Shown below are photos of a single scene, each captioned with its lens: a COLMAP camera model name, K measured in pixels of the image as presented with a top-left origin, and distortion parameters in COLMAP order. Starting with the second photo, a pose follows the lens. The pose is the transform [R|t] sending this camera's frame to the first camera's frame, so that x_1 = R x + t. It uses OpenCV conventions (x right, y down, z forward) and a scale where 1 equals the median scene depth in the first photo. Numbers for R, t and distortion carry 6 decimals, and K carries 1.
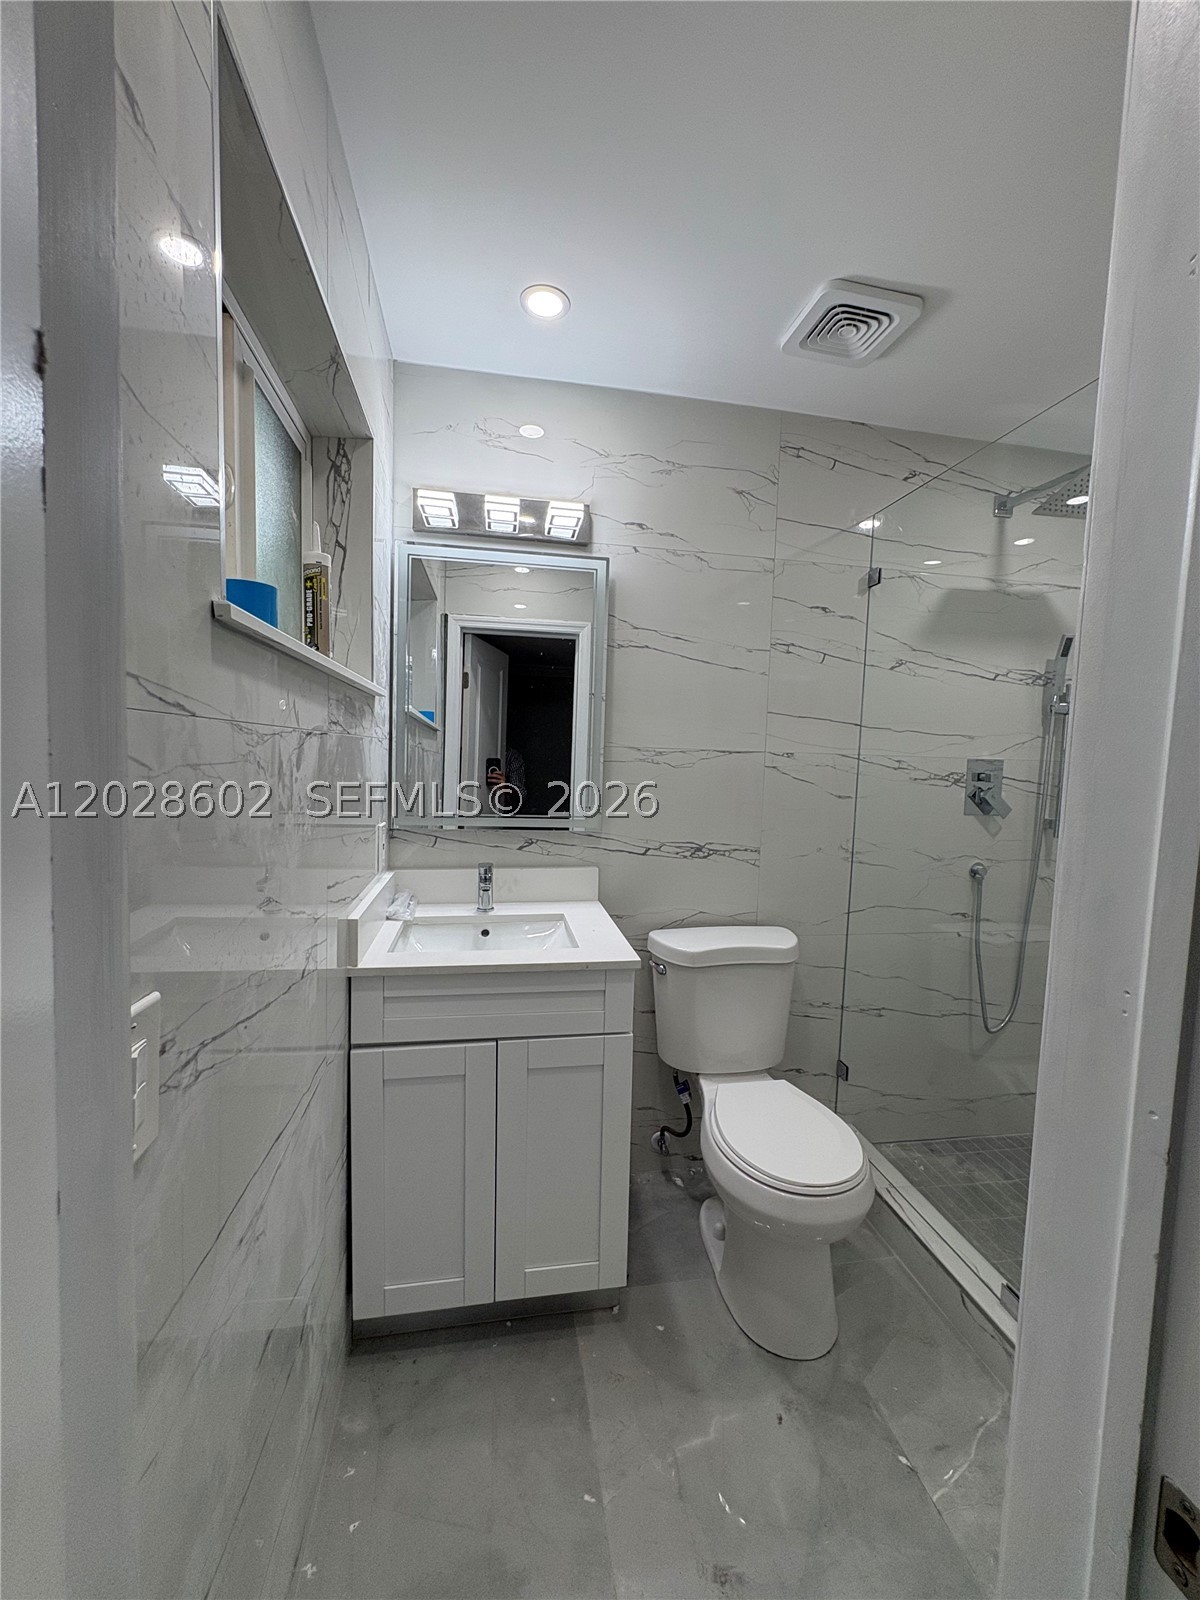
lens RADIAL K [[638.6, 0, 599.1], [0, 638.6, 797.1], [0, 0, 1]] dist [0.000138, 0.000569]
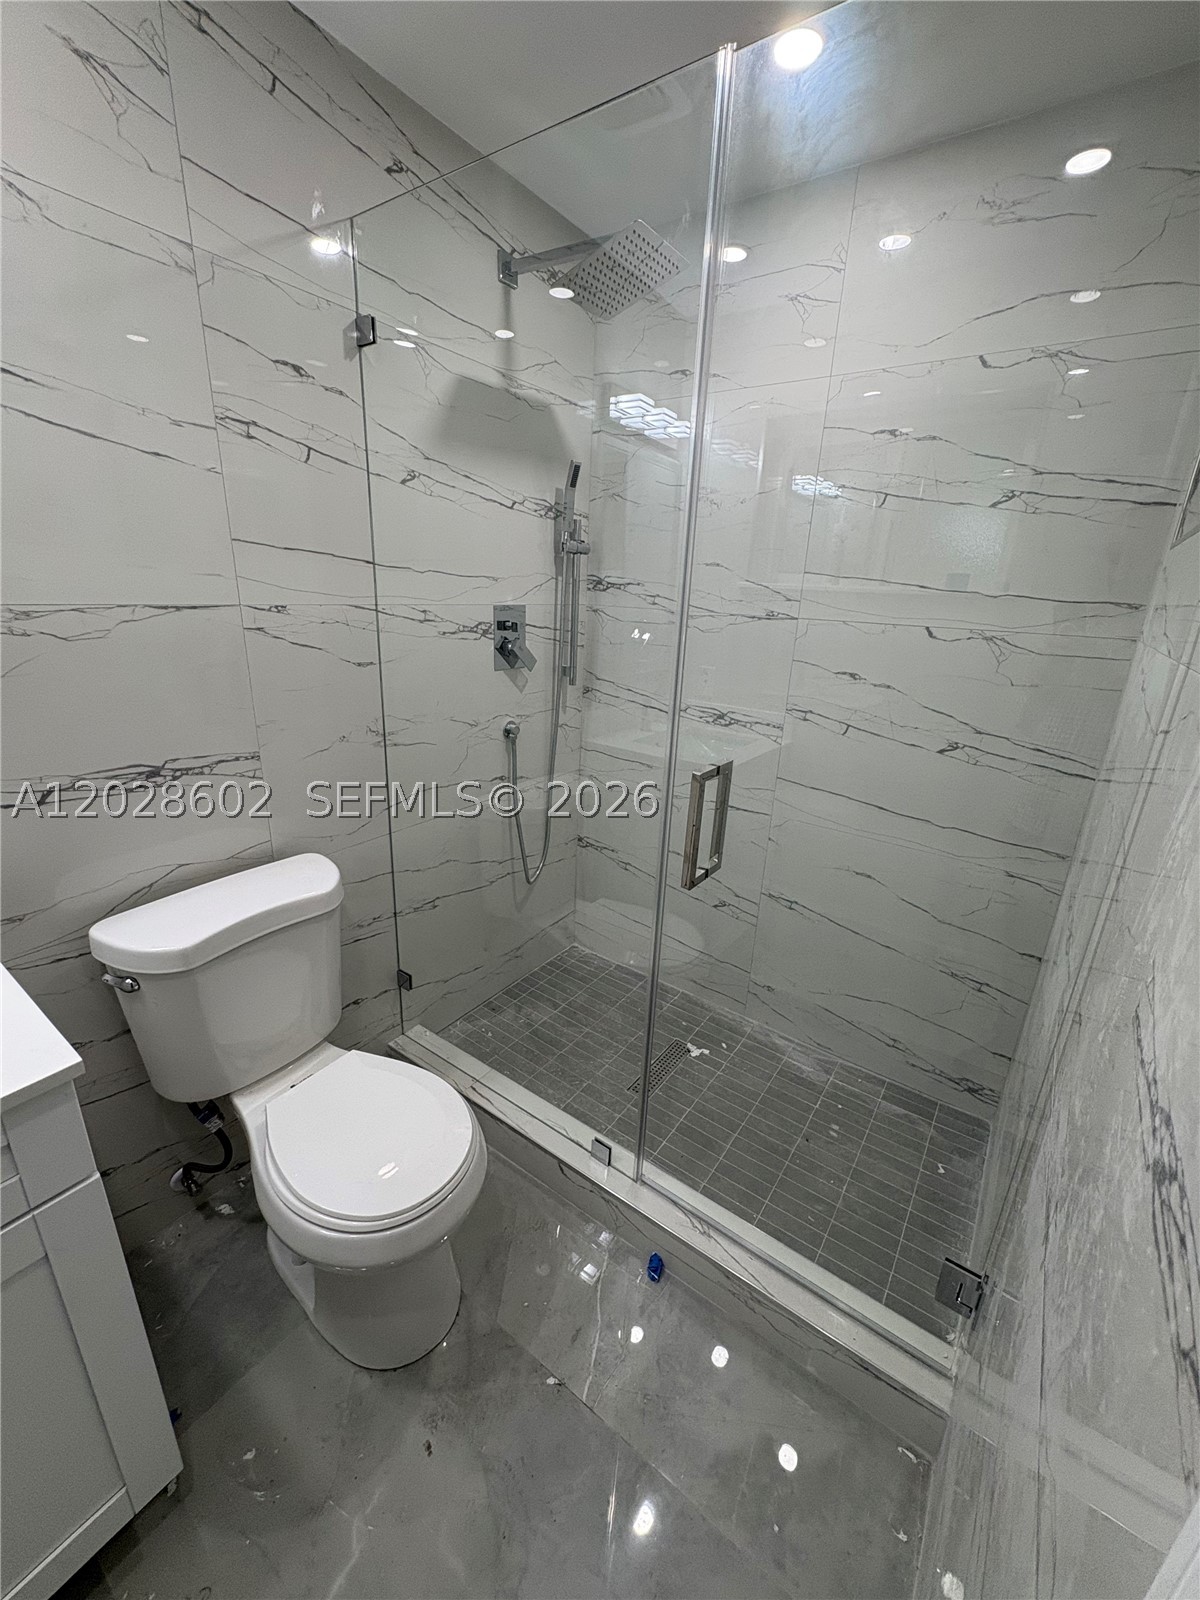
lens RADIAL K [[638.6, 0, 599.1], [0, 638.6, 797.1], [0, 0, 1]] dist [0.000138, 0.000569]
pose [[0.713238, -0.224658, 0.663943, 0.046274], [0.030040, 0.956169, 0.291269, -0.060115], [-0.700278, -0.187799, 0.688725, 0.259076]]
